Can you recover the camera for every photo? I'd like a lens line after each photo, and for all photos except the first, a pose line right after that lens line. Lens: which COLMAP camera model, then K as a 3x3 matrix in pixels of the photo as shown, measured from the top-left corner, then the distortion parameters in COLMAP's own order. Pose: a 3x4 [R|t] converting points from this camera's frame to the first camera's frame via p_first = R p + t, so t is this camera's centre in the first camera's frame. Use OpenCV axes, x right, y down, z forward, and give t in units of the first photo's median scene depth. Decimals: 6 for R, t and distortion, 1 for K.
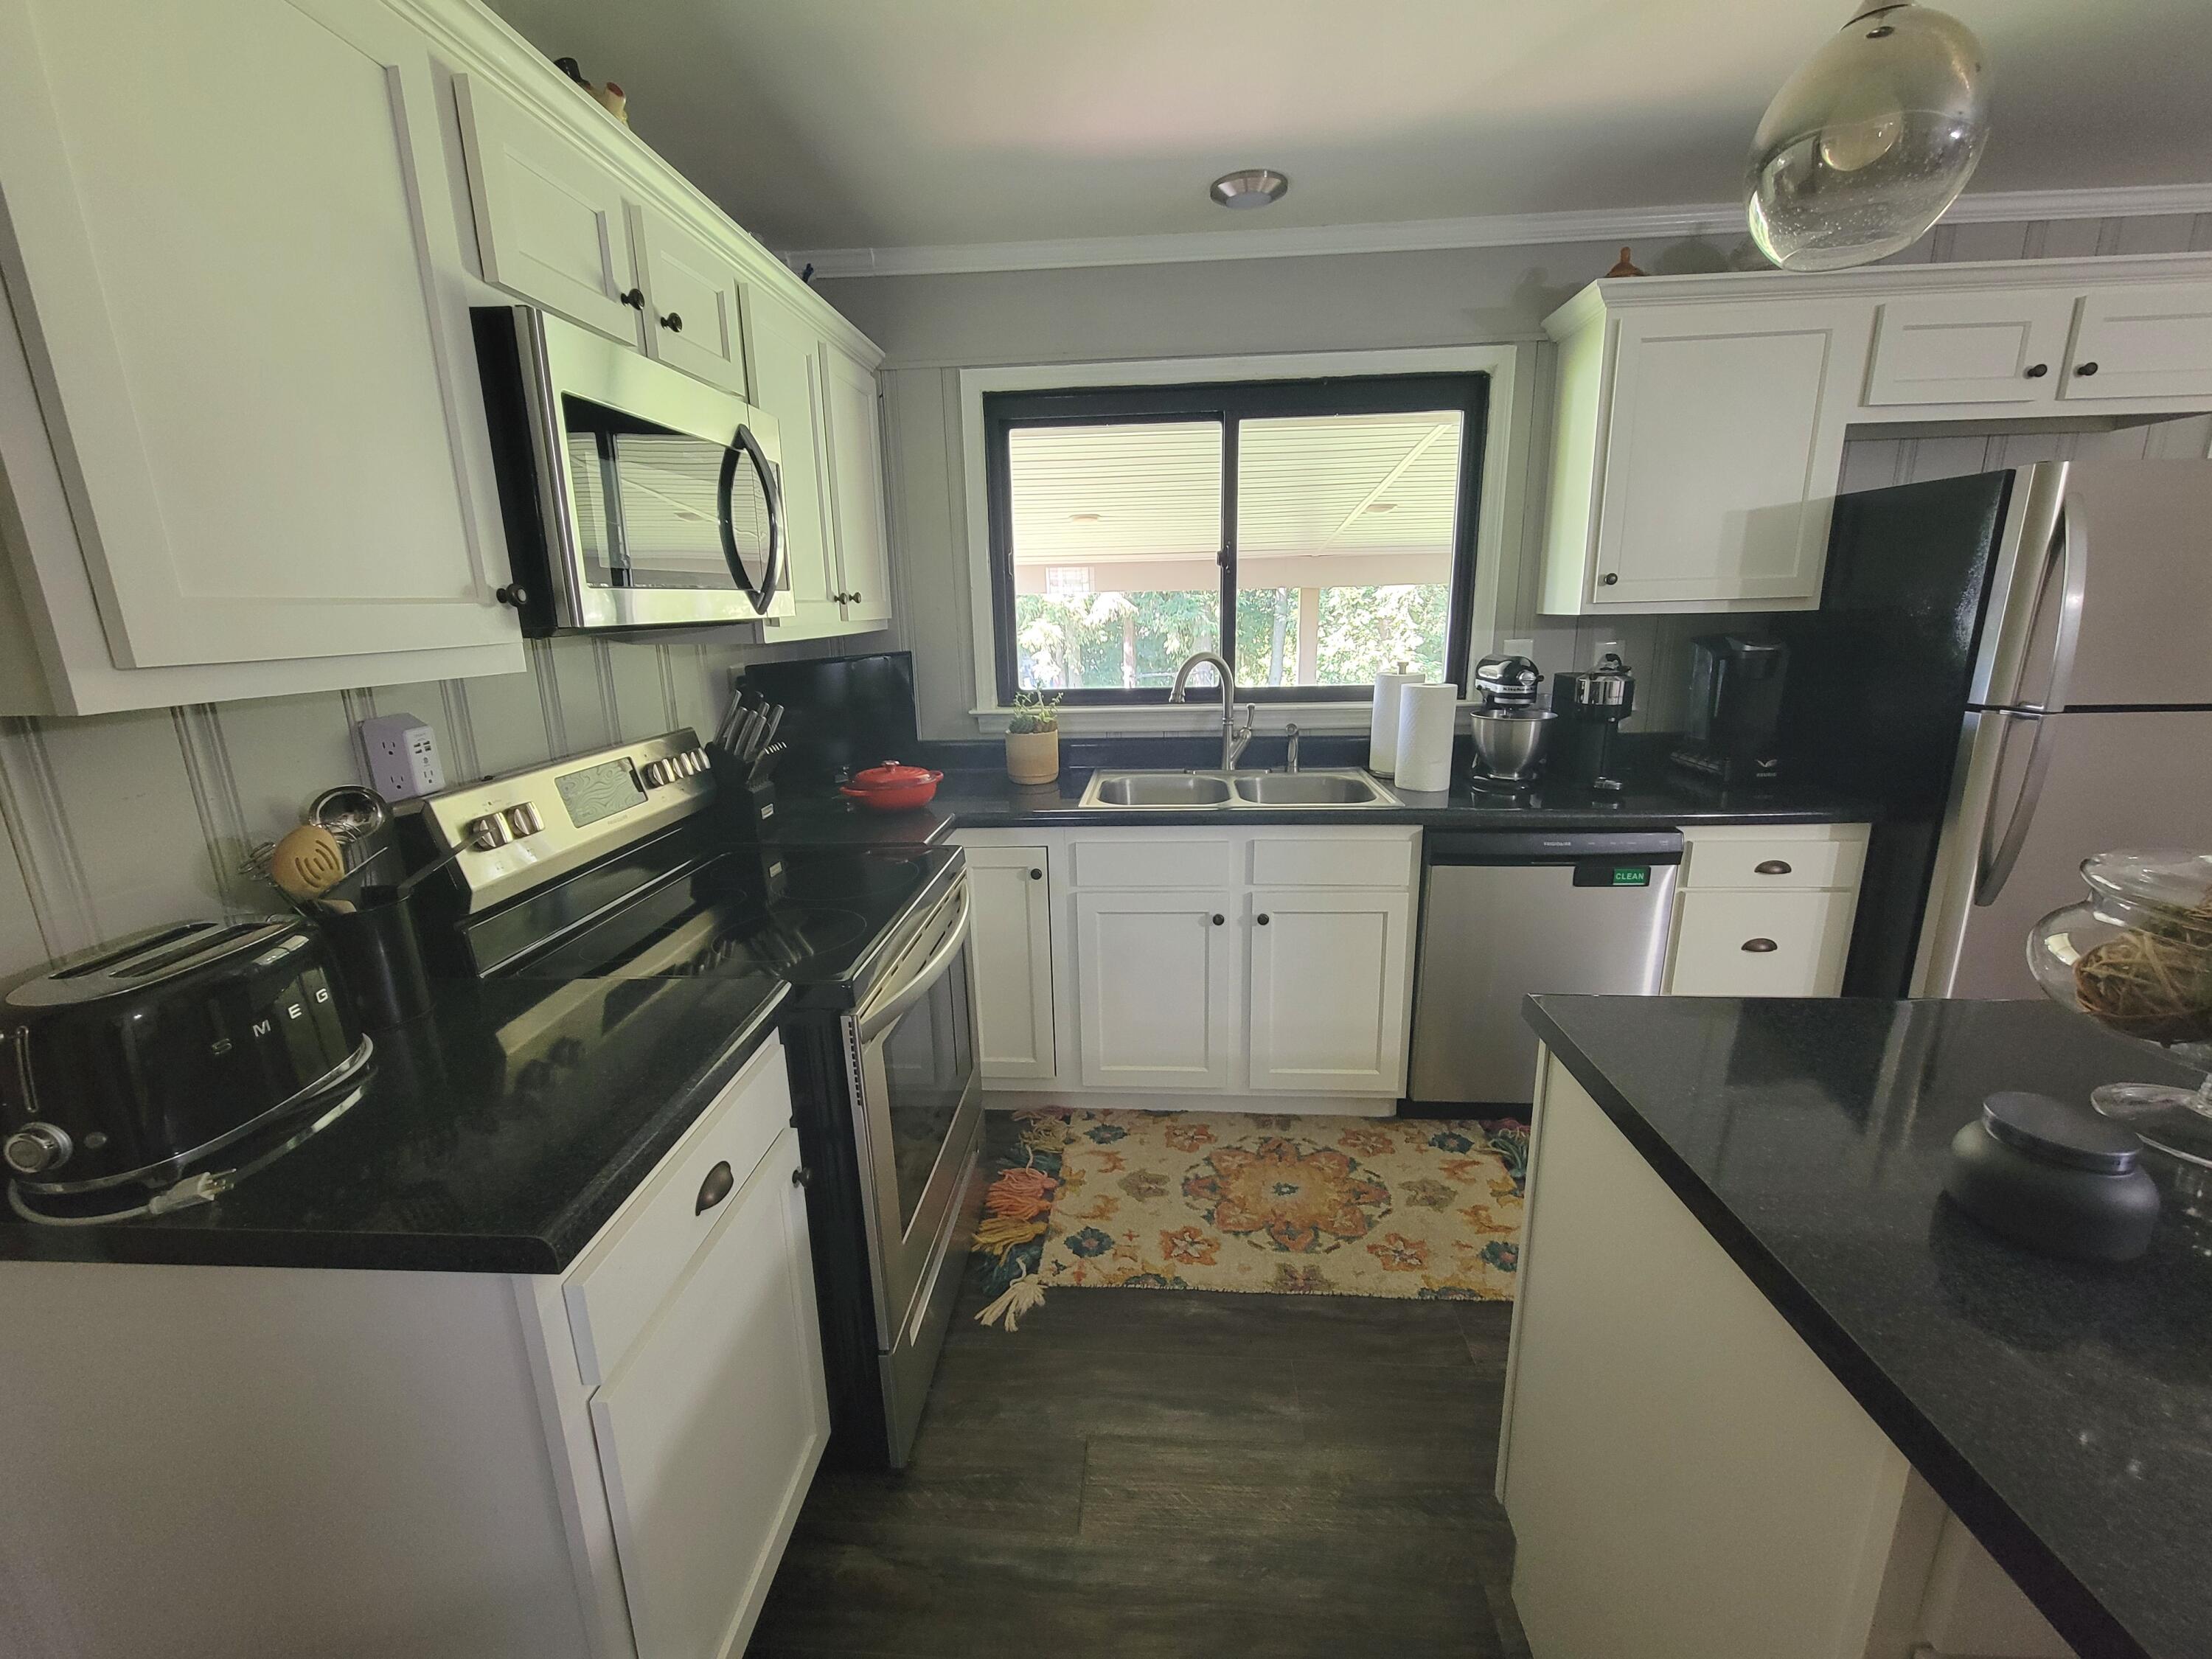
lens RADIAL K [[897.0, 0, 1100.1], [0, 897.0, 826.5], [0, 0, 1]] dist [-0.002396, -0.000599]
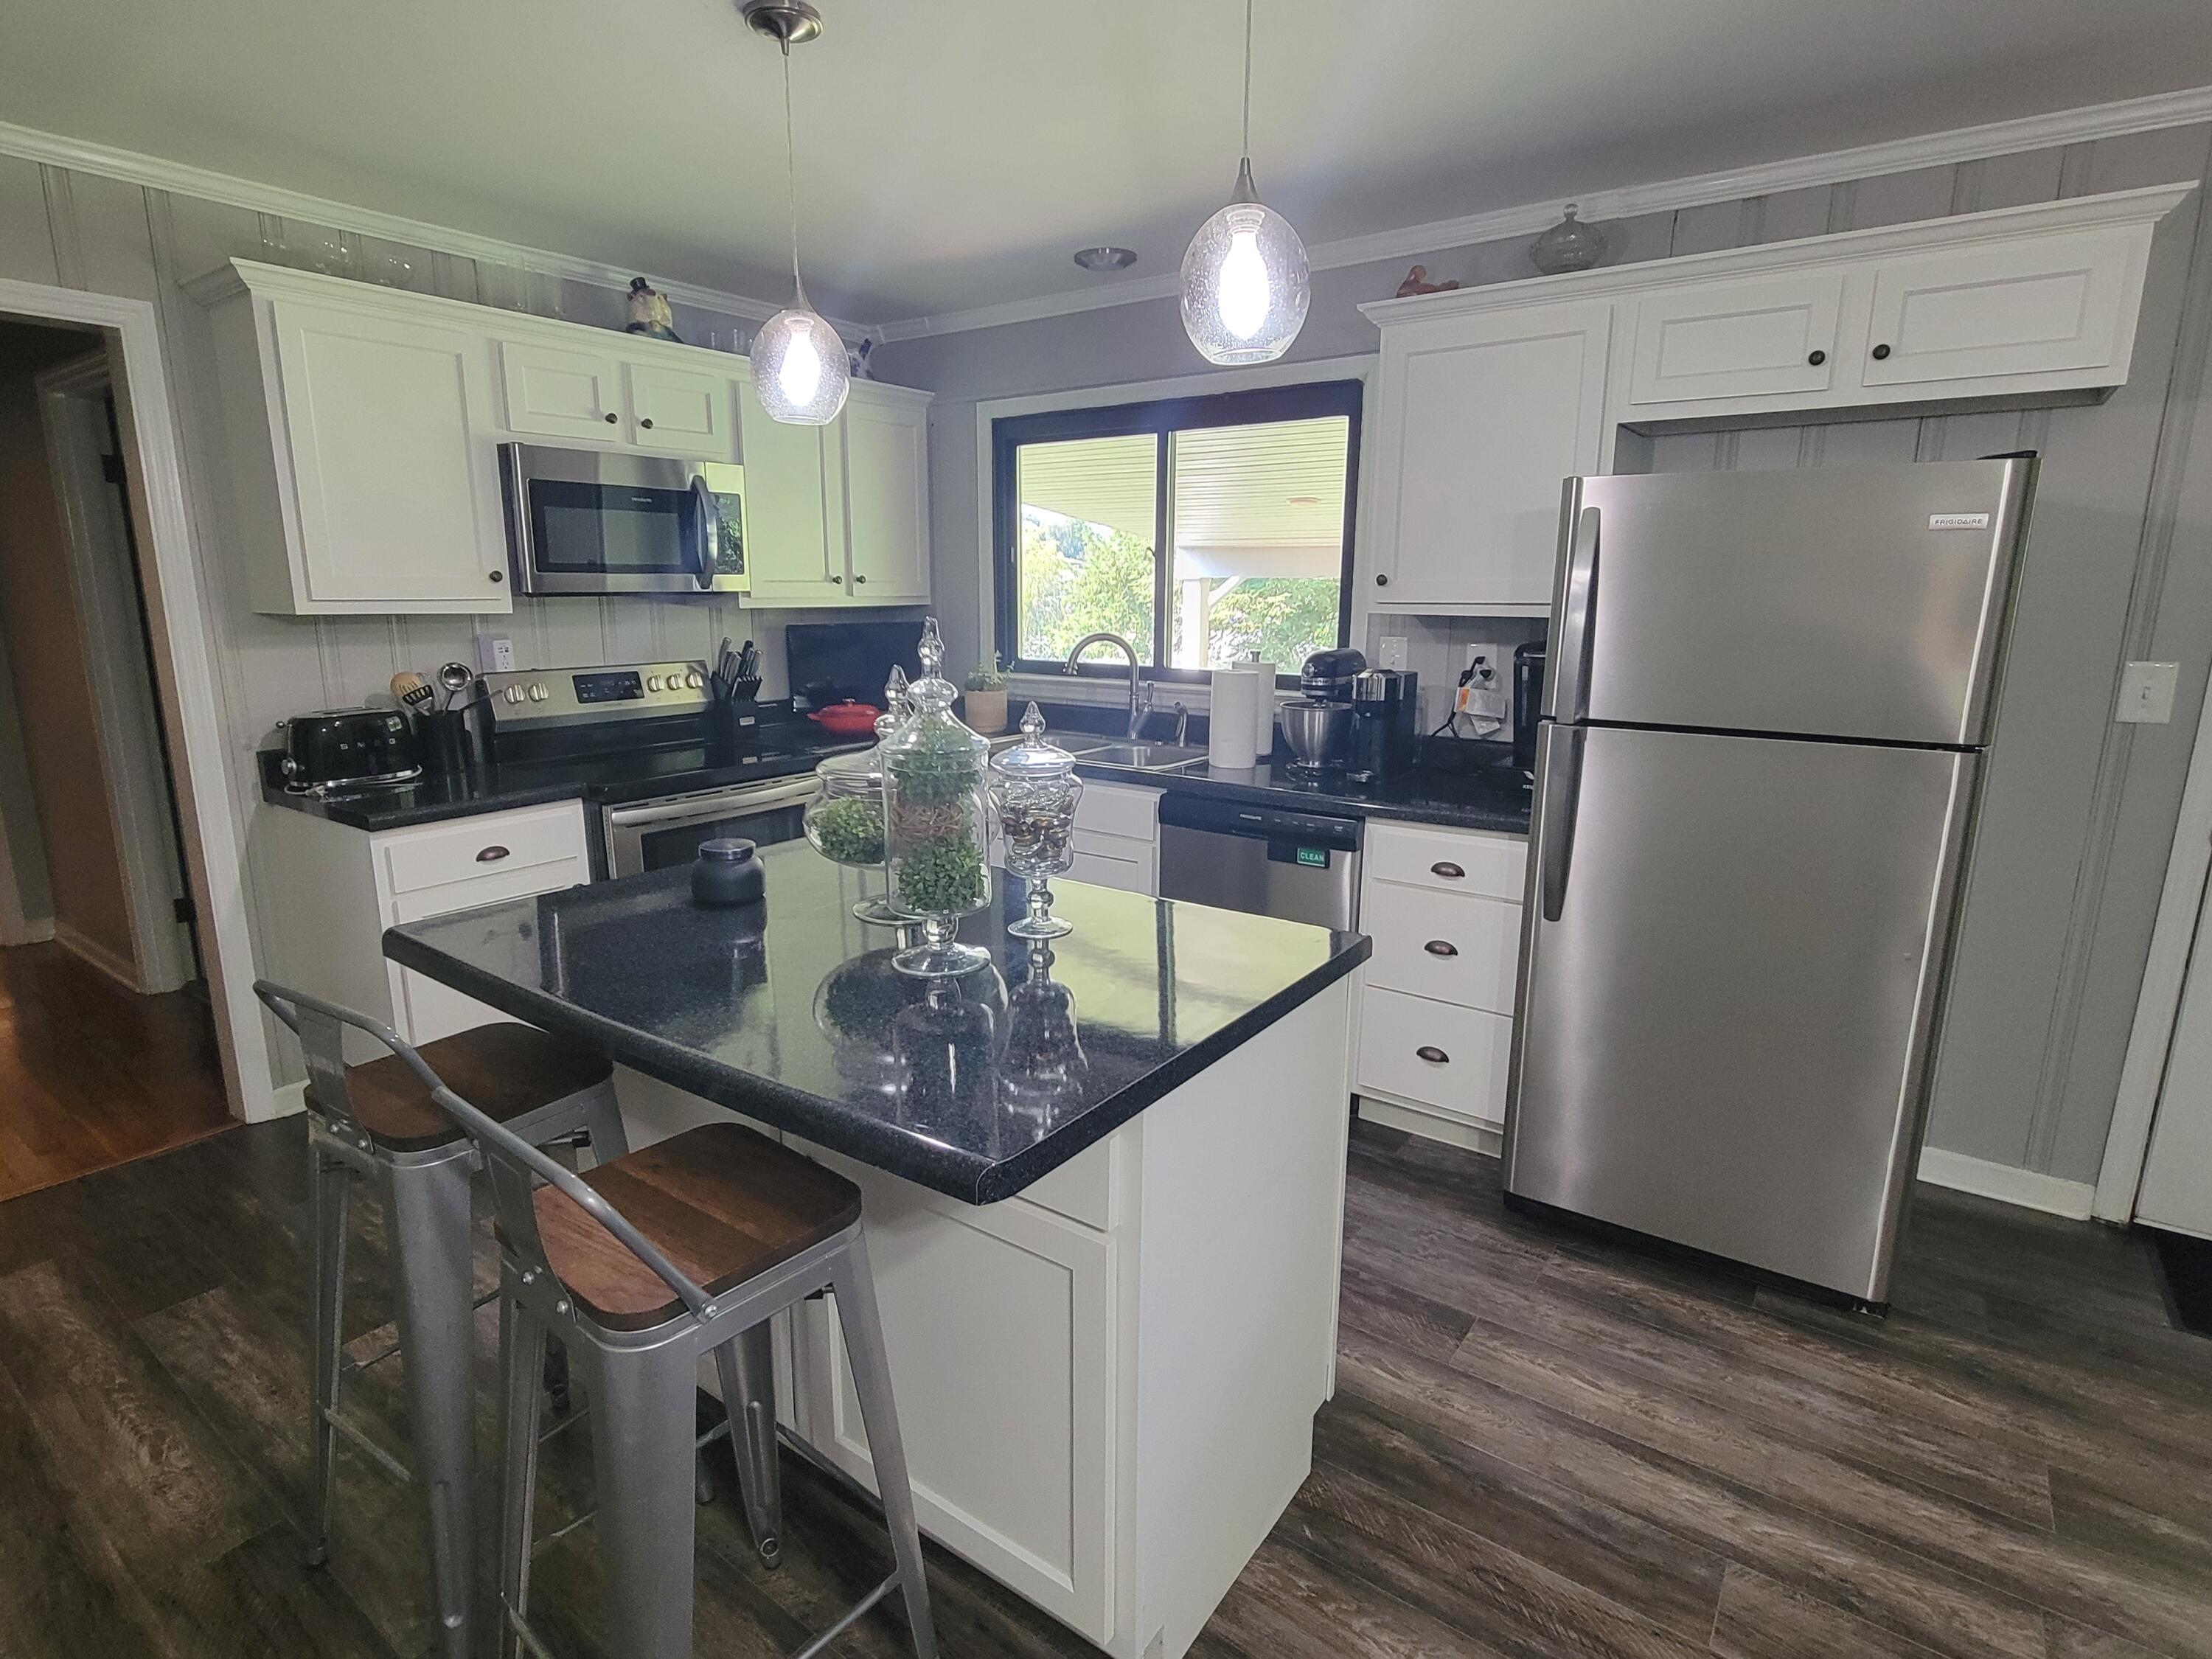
lens RADIAL K [[1110.4, 0, 1106.0], [0, 1110.4, 829.5], [0, 0, 1]] dist [-0.001613, 0.000391]
pose [[0.850808, 0.138664, -0.506851, 0.928034], [-0.150988, 0.988390, 0.016953, 0.033655], [0.503317, 0.062104, 0.861867, -0.234952]]
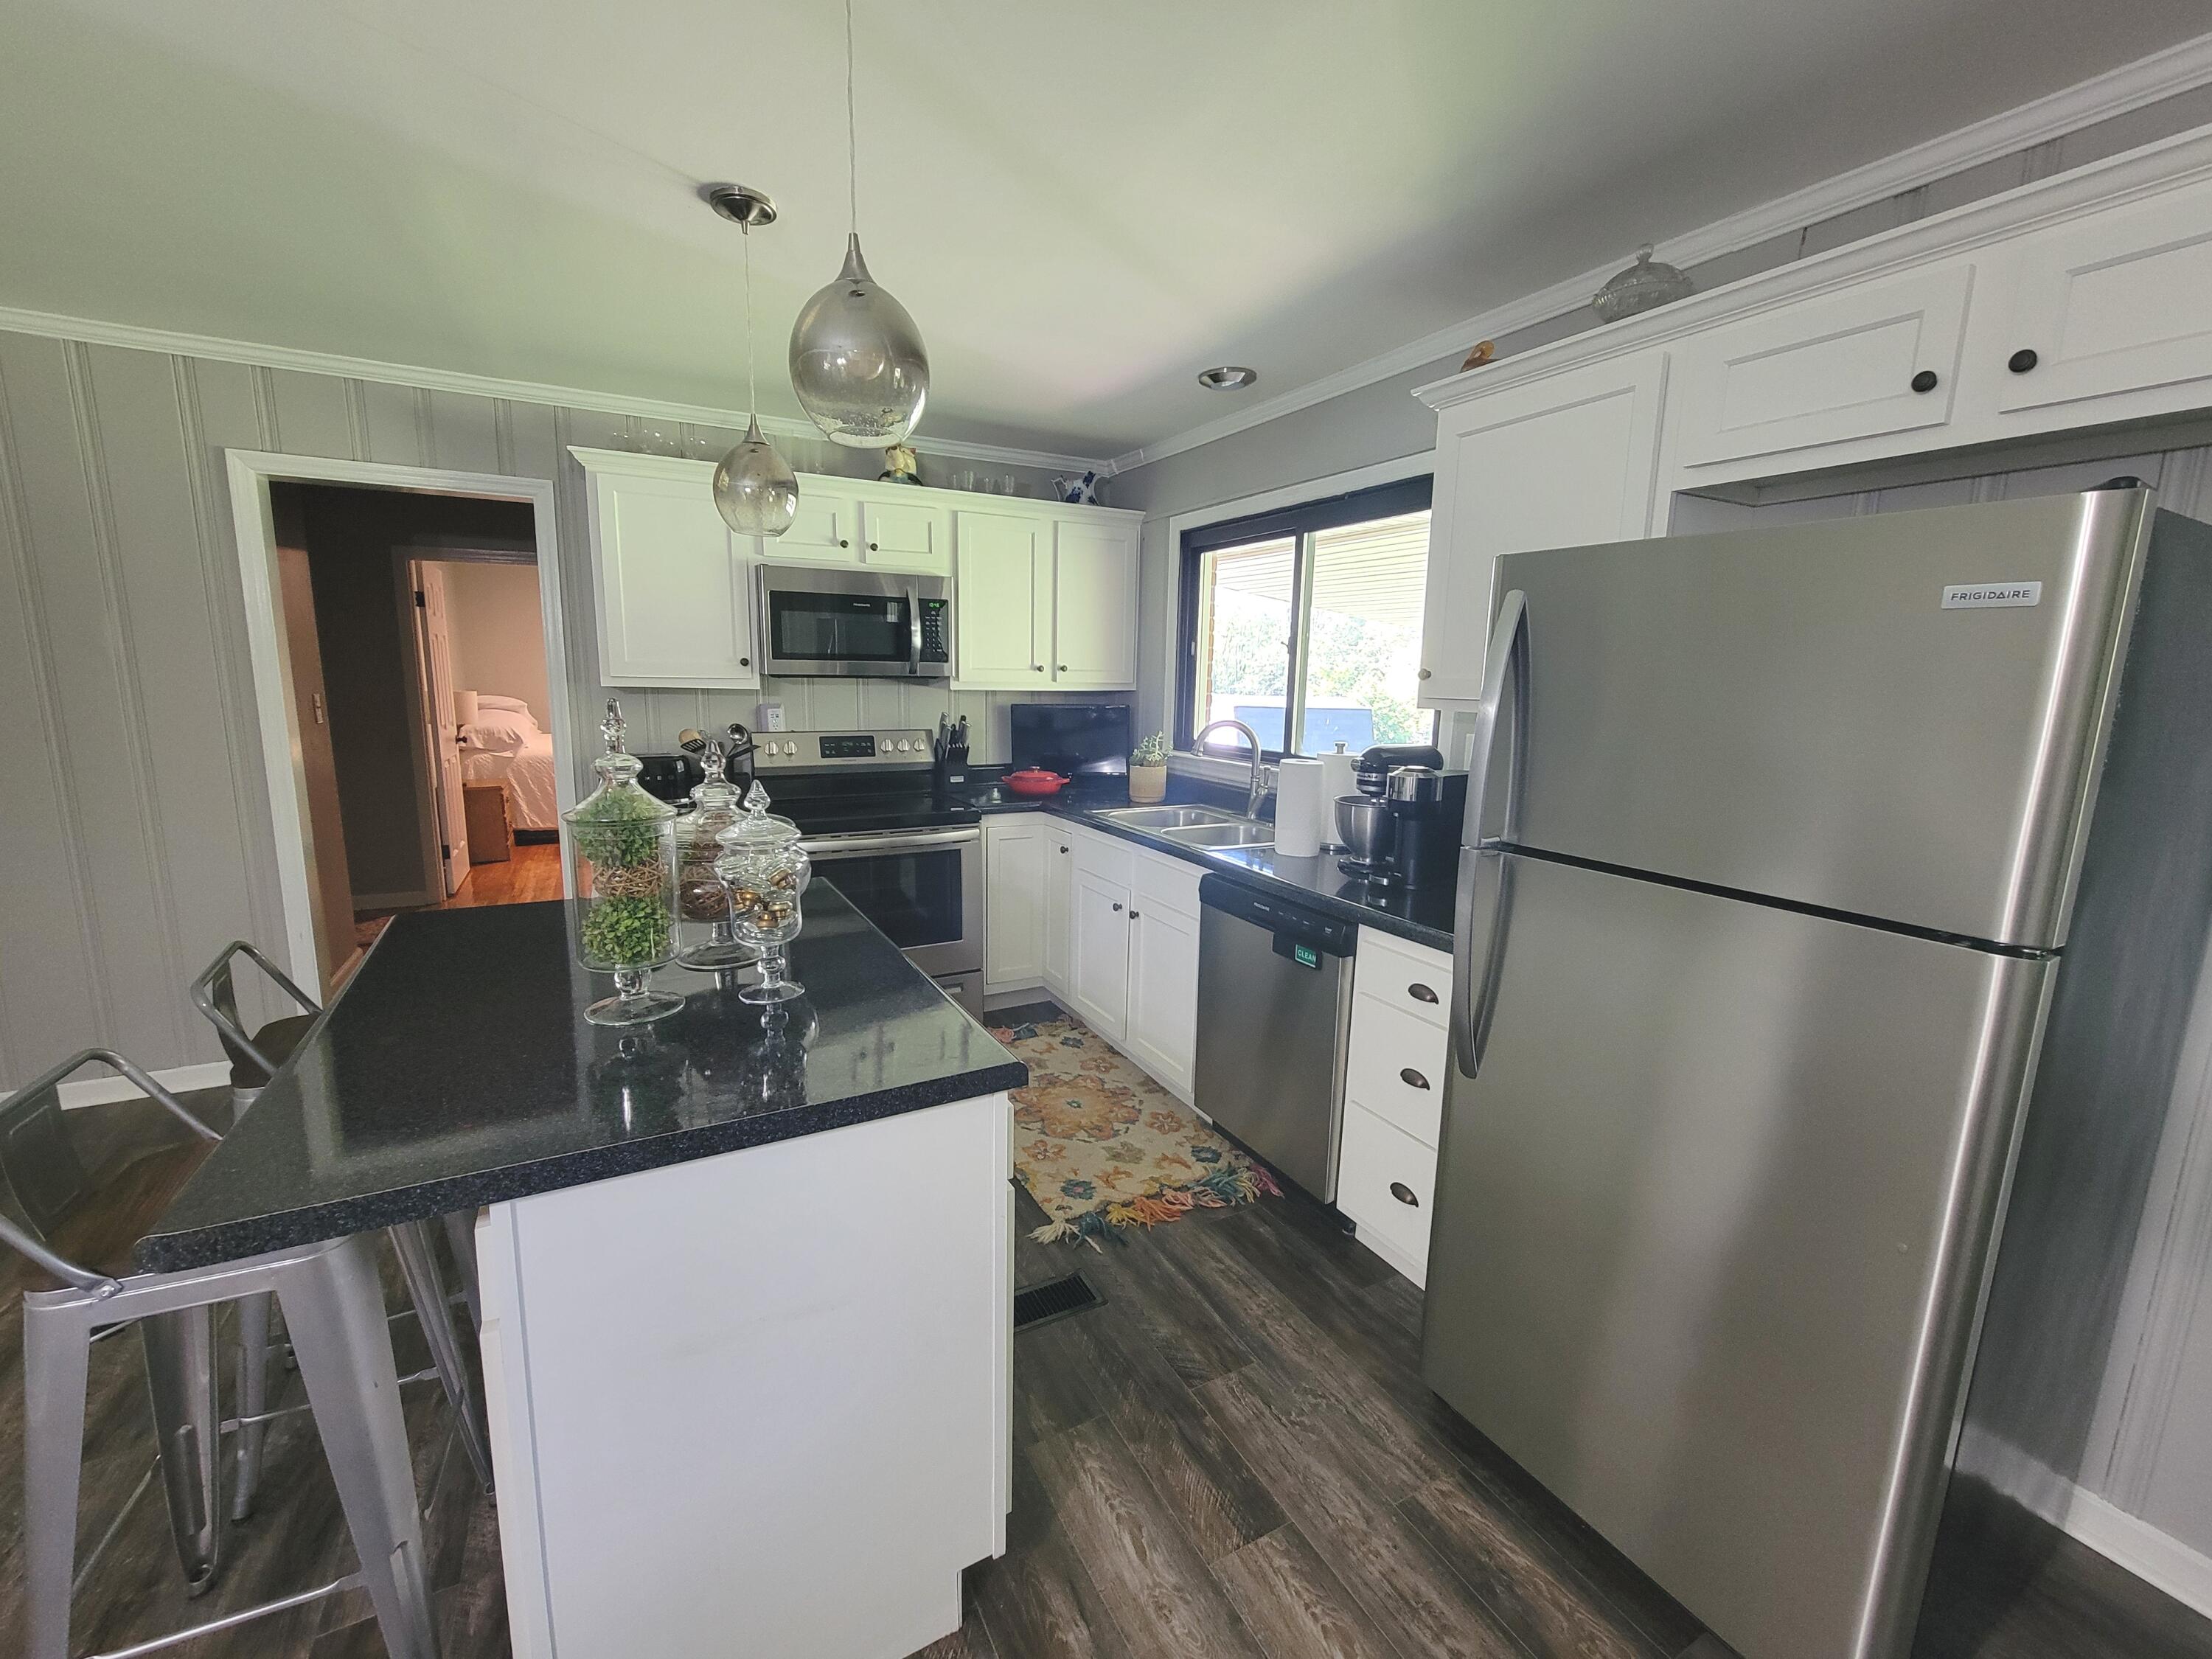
lens RADIAL K [[894.5, 0, 1106.0], [0, 894.5, 829.5], [0, 0, 1]] dist [0.000572, 0.000039]
pose [[0.541852, 0.180482, -0.820867, 1.139550], [-0.235738, 0.970103, 0.057685, -0.080763], [0.806737, 0.162253, 0.568199, 0.177366]]
